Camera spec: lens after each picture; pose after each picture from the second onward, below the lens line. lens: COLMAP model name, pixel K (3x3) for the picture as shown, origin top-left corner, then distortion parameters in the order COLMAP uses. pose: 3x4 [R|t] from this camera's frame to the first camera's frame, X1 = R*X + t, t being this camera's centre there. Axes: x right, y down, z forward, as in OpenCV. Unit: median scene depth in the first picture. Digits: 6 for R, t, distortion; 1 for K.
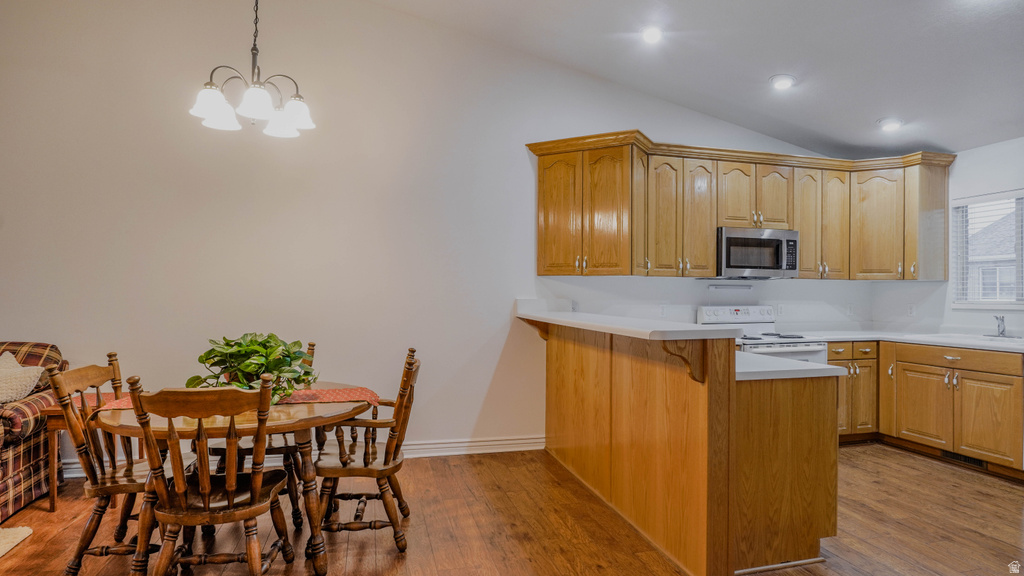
lens RADIAL K [[554.2, 0, 504.7], [0, 554.2, 291.2], [0, 0, 1]] dist [-0.037466, 0.007060]
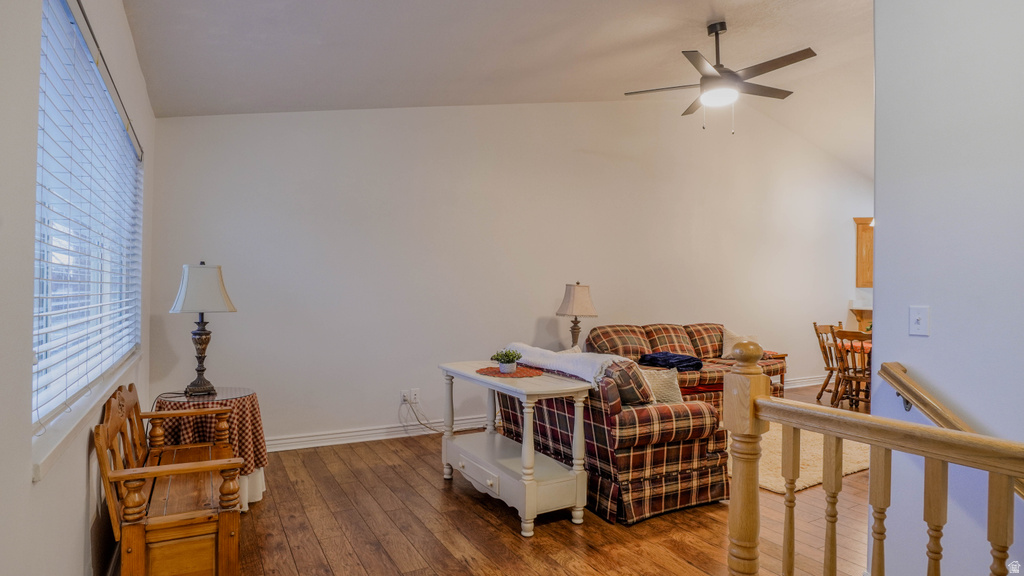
lens RADIAL K [[554.2, 0, 510.0], [0, 554.2, 291.1], [0, 0, 1]] dist [-0.037466, 0.007060]
pose [[0.965182, 0.006347, 0.261503, -1.578109], [-0.007203, 0.999971, 0.002312, -0.011511], [-0.261481, -0.004115, 0.965200, -0.495047]]
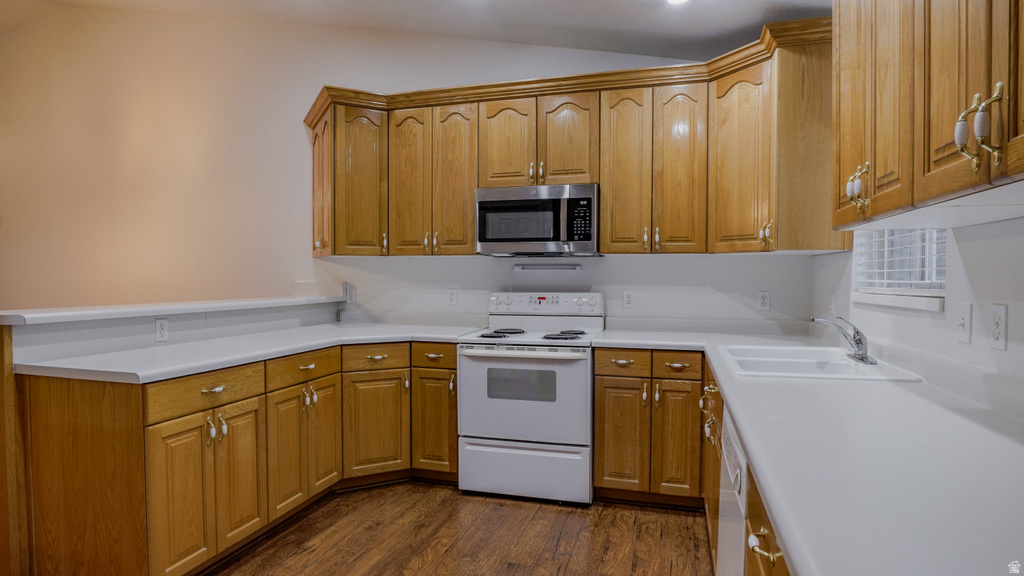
lens RADIAL K [[554.2, 0, 512.2], [0, 554.2, 290.1], [0, 0, 1]] dist [-0.037466, 0.007060]
pose [[0.856672, 0.009596, -0.515772, 0.838520], [0.004297, 0.999660, 0.025736, 0.004811], [0.515844, -0.024263, 0.856339, 0.366113]]
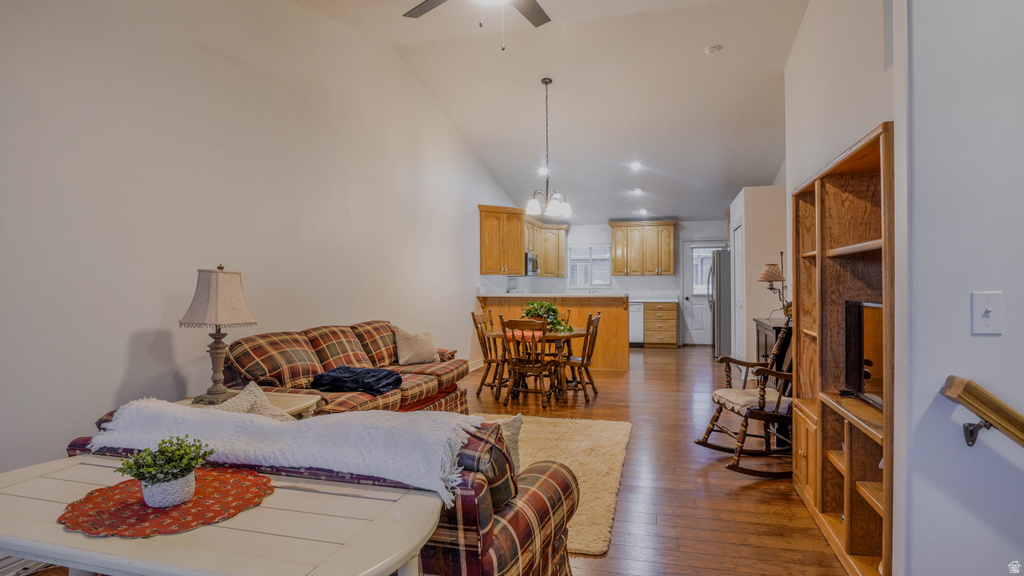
lens RADIAL K [[554.2, 0, 513.8], [0, 554.2, 286.7], [0, 0, 1]] dist [-0.037466, 0.007060]
pose [[0.501508, -0.013816, 0.865043, -1.531359], [0.006522, 0.999904, 0.012189, -0.009231], [-0.865129, -0.000471, 0.501550, -0.049447]]
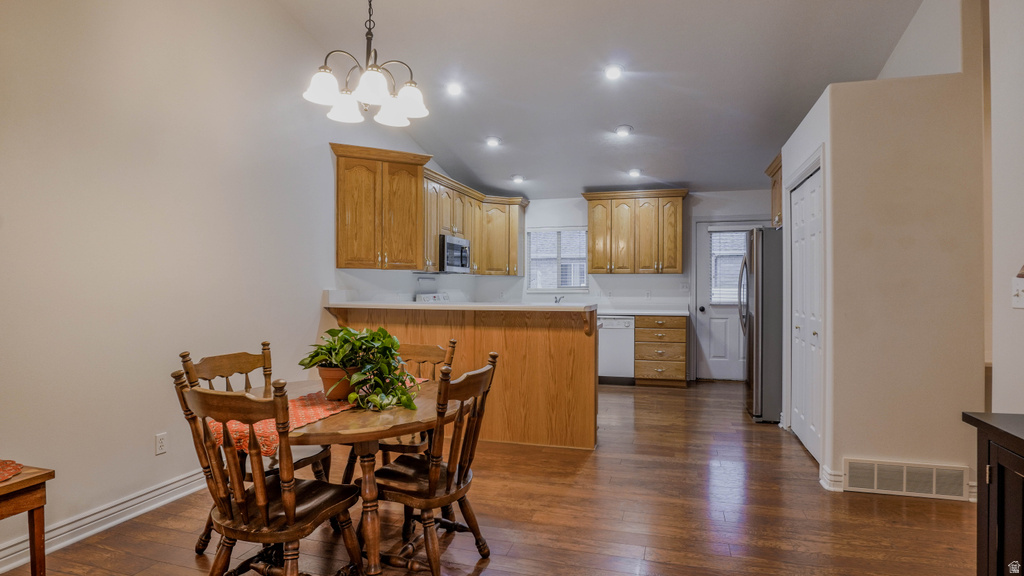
lens RADIAL K [[554.2, 0, 514.9], [0, 554.2, 289.9], [0, 0, 1]] dist [-0.037466, 0.007060]
pose [[0.512666, -0.012268, 0.858501, -0.681287], [0.000572, 0.999903, 0.013948, -0.000802], [-0.858588, -0.006660, 0.512623, 0.160161]]
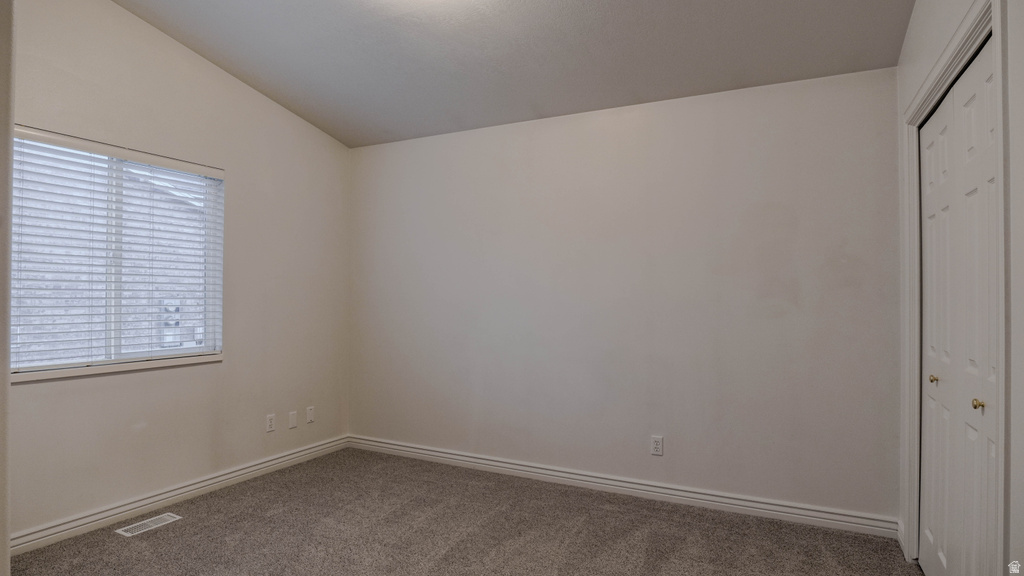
lens RADIAL K [[554.2, 0, 512.3], [0, 554.2, 288.6], [0, 0, 1]] dist [-0.037466, 0.007060]
pose [[0.655228, 0.008788, 0.755380, -0.216692], [-0.007339, 0.999959, -0.005268, 0.001399], [-0.755395, -0.002093, 0.655266, 0.195190]]
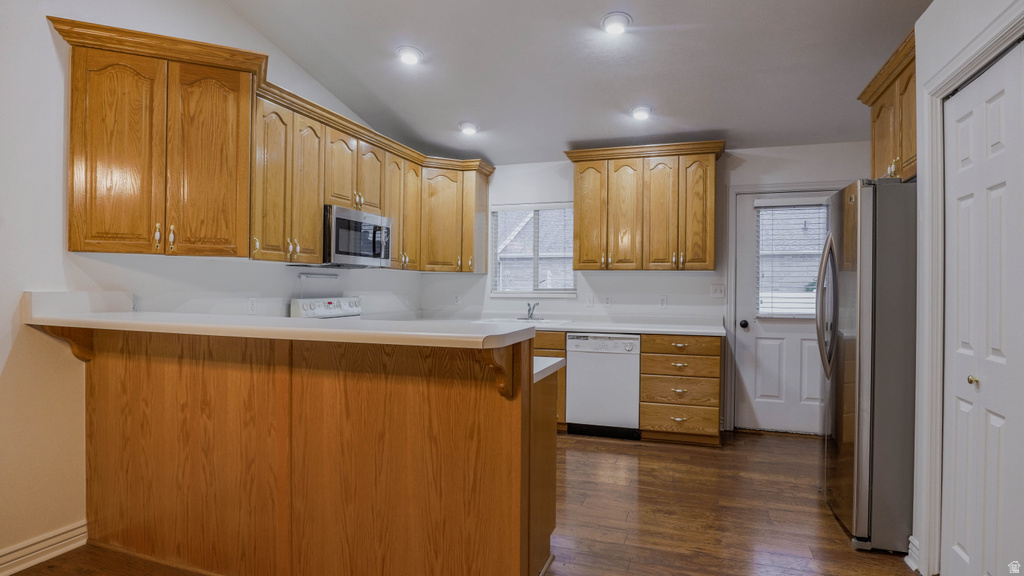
lens RADIAL K [[554.2, 0, 514.3], [0, 554.2, 290.3], [0, 0, 1]] dist [-0.037466, 0.007060]
pose [[0.551169, -0.006013, 0.834372, -0.158060], [-0.006657, 0.999911, 0.011603, 0.002923], [-0.834367, -0.011950, 0.551080, 0.300039]]
